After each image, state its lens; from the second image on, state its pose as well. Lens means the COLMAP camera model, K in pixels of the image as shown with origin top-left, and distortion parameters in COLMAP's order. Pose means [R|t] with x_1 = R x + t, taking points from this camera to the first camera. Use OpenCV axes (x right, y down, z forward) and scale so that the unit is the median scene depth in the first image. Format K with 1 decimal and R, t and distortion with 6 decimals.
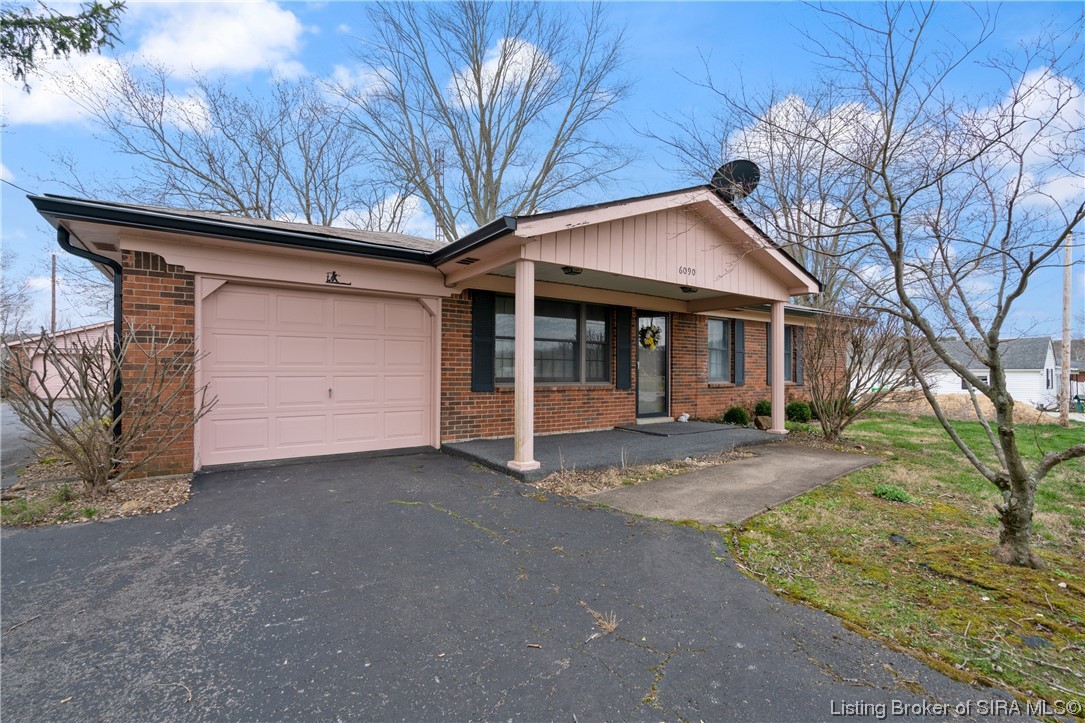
lens RADIAL K [[490.1, 0, 544.3], [0, 490.1, 369.3], [0, 0, 1]] dist [-0.019901, 0.004919]
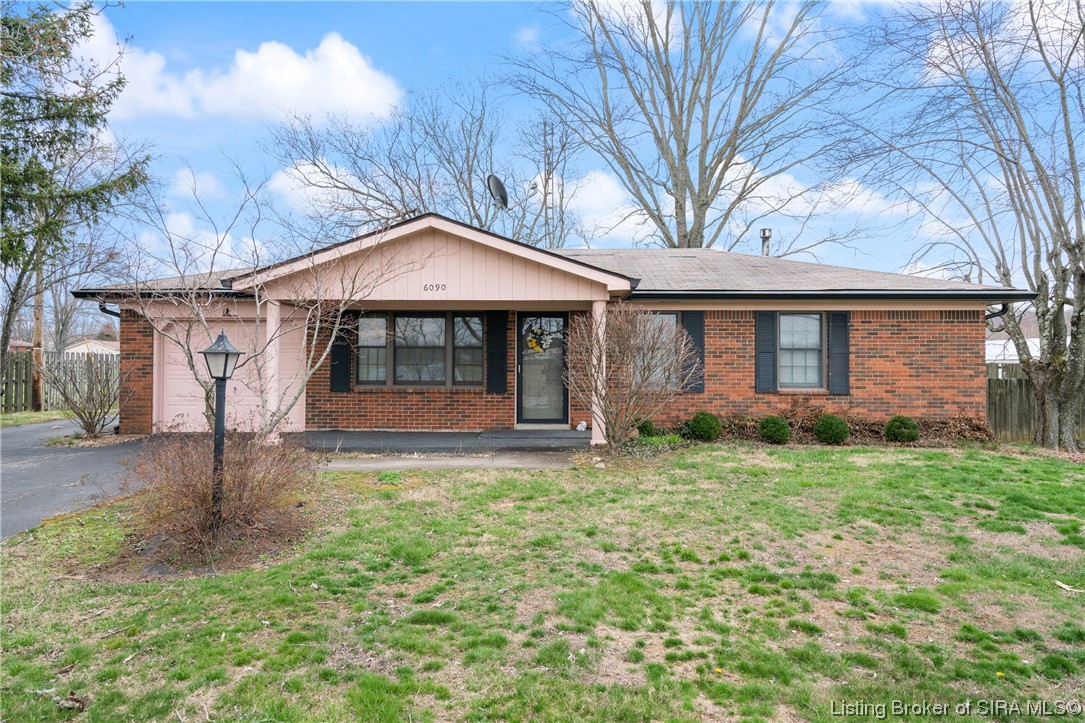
lens RADIAL K [[741.2, 0, 540.6], [0, 741.2, 365.0], [0, 0, 1]] dist [-0.000758, 0.001019]
pose [[0.804010, -0.001088, -0.594615, 1.382386], [0.003427, 0.999990, 0.002805, -0.025240], [0.594606, -0.004294, 0.804006, -0.204418]]
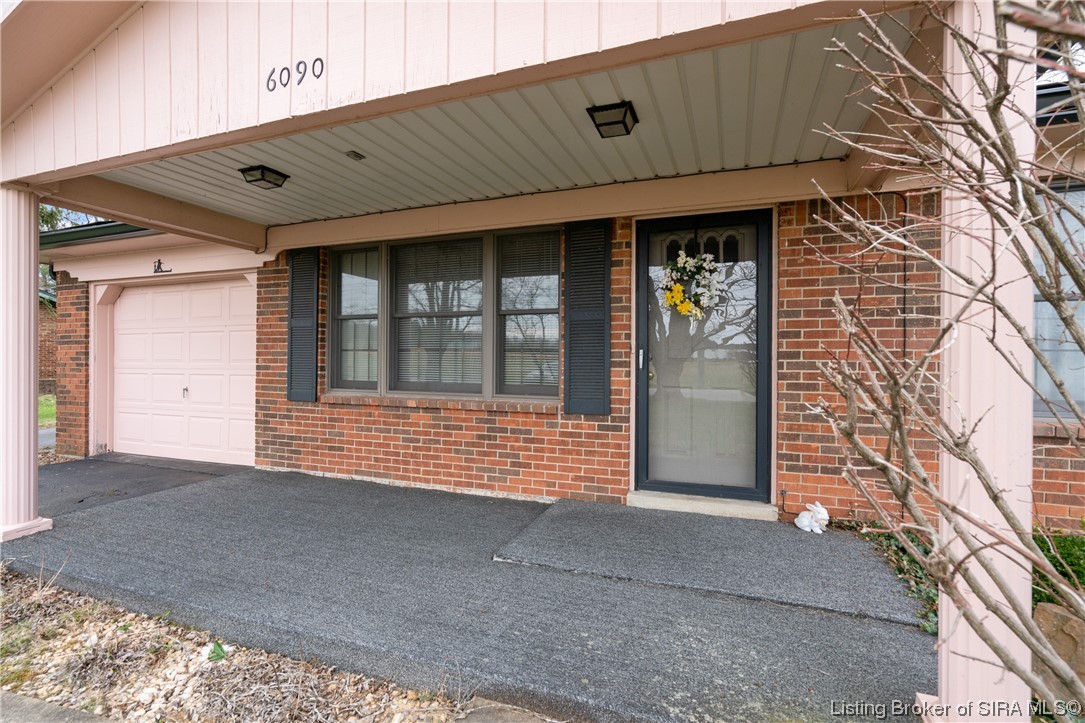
lens RADIAL K [[490.1, 0, 540.6], [0, 490.1, 358.3], [0, 0, 1]] dist [-0.019901, 0.004919]
pose [[0.573762, -0.000103, -0.819022, 0.594180], [0.004152, 0.999988, 0.002782, -0.012787], [0.819012, -0.004997, 0.573755, 0.875755]]
